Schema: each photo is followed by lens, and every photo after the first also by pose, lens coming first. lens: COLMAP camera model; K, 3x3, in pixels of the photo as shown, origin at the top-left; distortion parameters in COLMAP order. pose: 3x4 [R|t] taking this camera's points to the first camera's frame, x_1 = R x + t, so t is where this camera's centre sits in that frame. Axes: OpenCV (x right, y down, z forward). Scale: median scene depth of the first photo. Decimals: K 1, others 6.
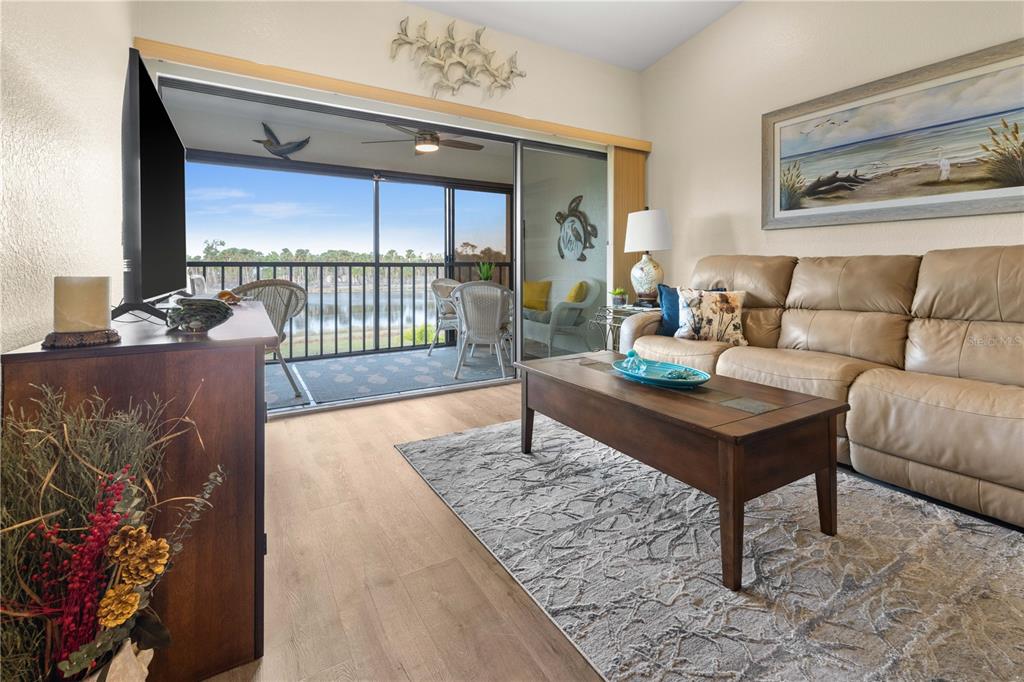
lens RADIAL K [[458.7, 0, 514.9], [0, 458.7, 270.9], [0, 0, 1]] dist [-0.000891, -0.000168]
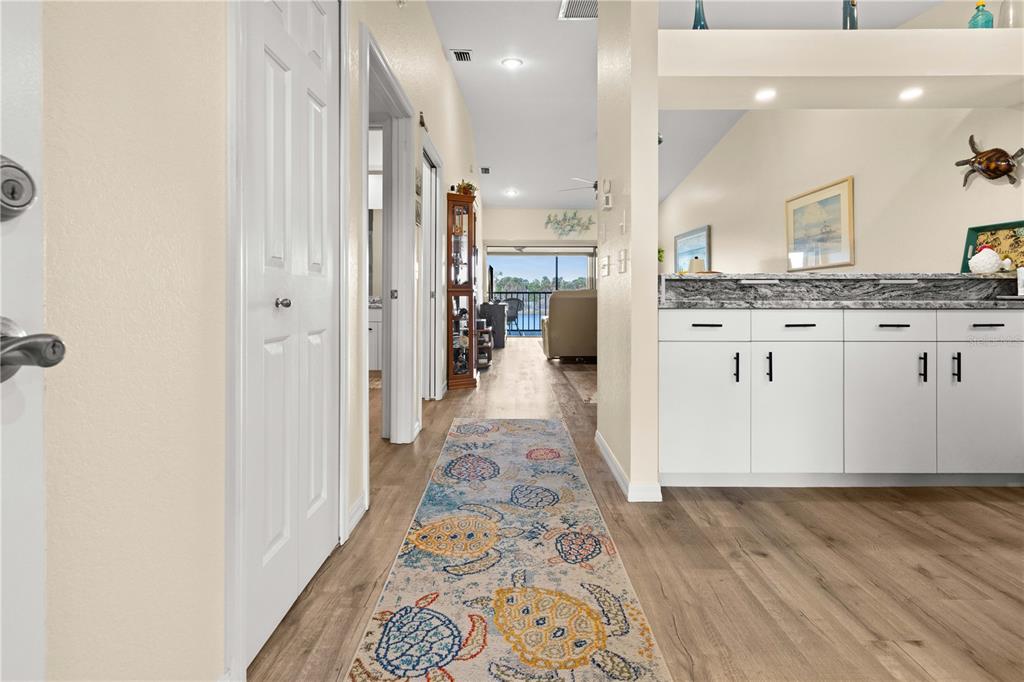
lens RADIAL K [[467.0, 0, 514.6], [0, 467.0, 305.2], [0, 0, 1]] dist [0.000925, 0.000237]
pose [[0.858577, 0.017071, -0.512401, 1.123417], [-0.006734, 0.999735, 0.022024, -0.000528], [0.512641, -0.015458, 0.858464, -1.752013]]
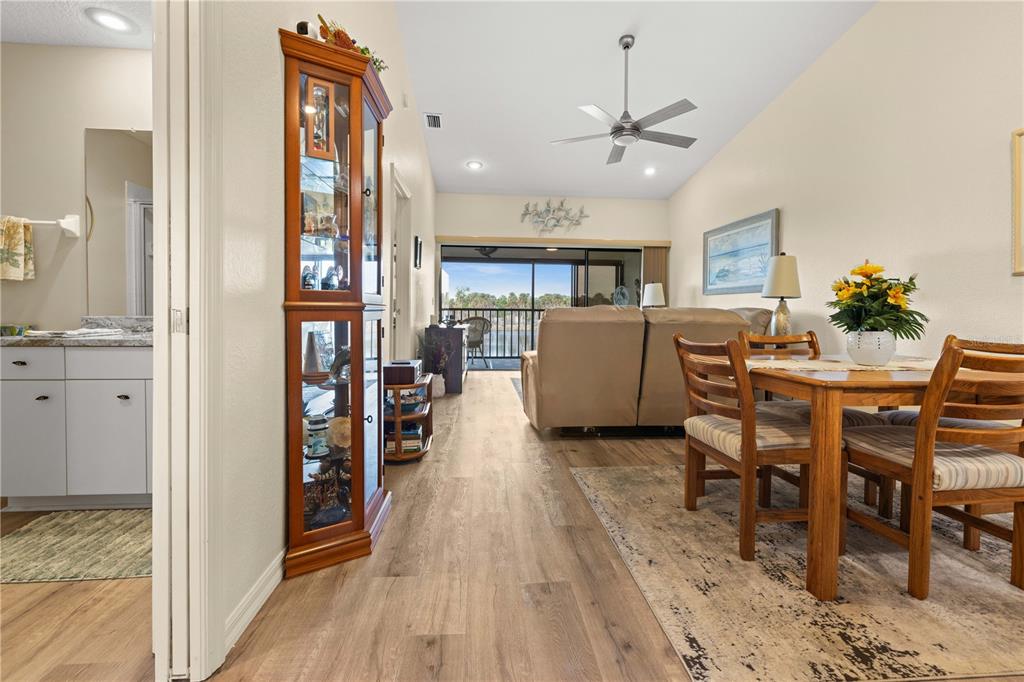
lens RADIAL K [[443.4, 0, 512.0], [0, 443.4, 341.0], [0, 0, 1]] dist [0.001688, 0.000133]
pose [[0.890933, 0.044691, -0.451930, 0.677767], [-0.015821, 0.997596, 0.067462, -0.011494], [0.453858, -0.052955, 0.889499, -0.977677]]
